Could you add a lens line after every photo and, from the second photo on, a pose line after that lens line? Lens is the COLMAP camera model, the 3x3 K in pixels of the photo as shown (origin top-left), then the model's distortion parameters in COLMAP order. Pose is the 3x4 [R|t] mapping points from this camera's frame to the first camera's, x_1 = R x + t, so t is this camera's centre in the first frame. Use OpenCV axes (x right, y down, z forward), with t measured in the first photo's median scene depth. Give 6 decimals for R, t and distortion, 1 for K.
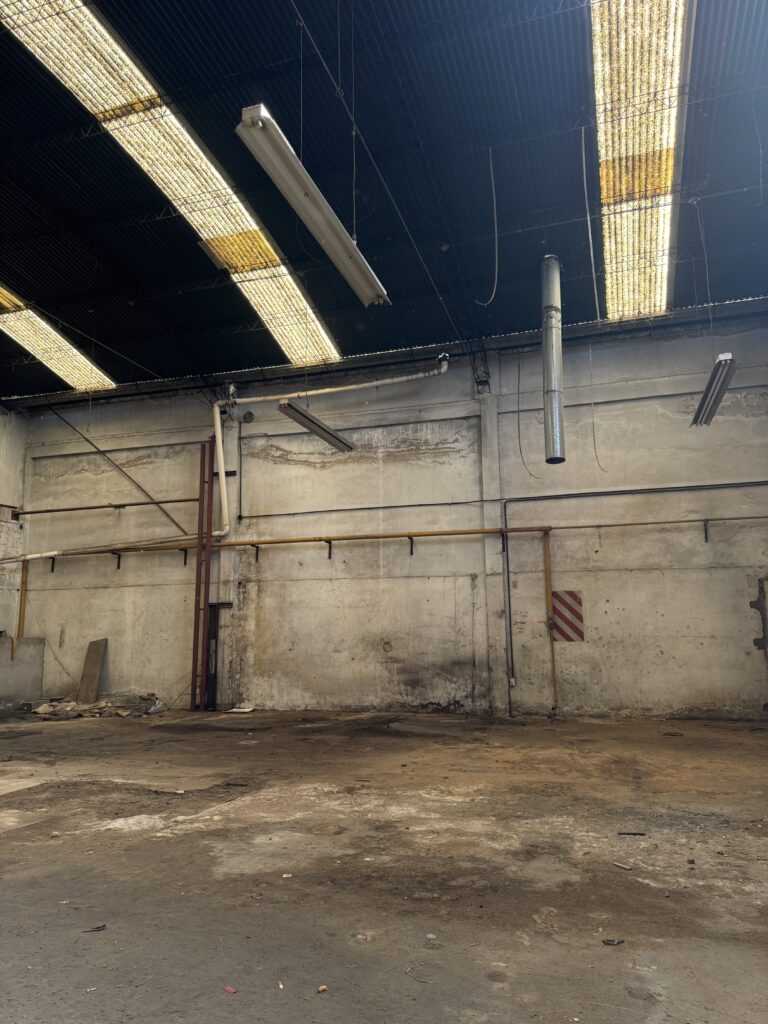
lens RADIAL K [[717.9, 0, 382.3], [0, 717.9, 514.5], [0, 0, 1]] dist [0.075154, -0.104689]
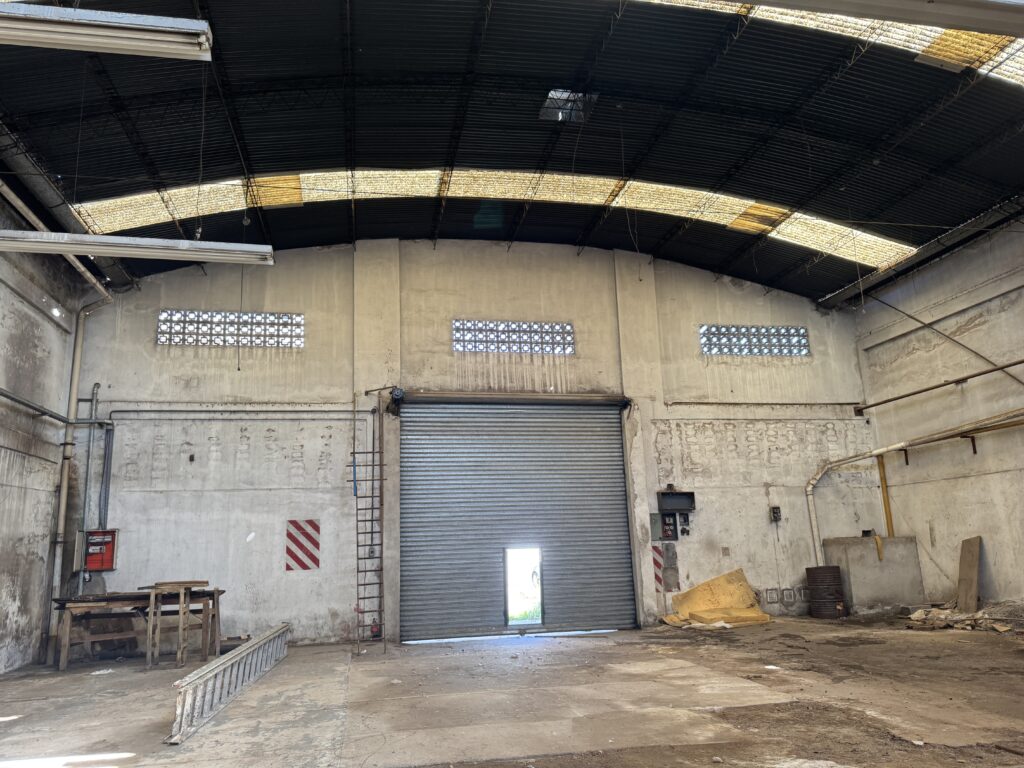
lens RADIAL K [[717.9, 0, 505.7], [0, 717.9, 389.4], [0, 0, 1]] dist [0.075154, -0.104689]
pose [[0.476156, -0.192789, -0.857967, 0.117090], [0.175567, 0.976870, -0.122071, 0.008647], [0.861657, -0.092506, 0.498989, 0.107776]]
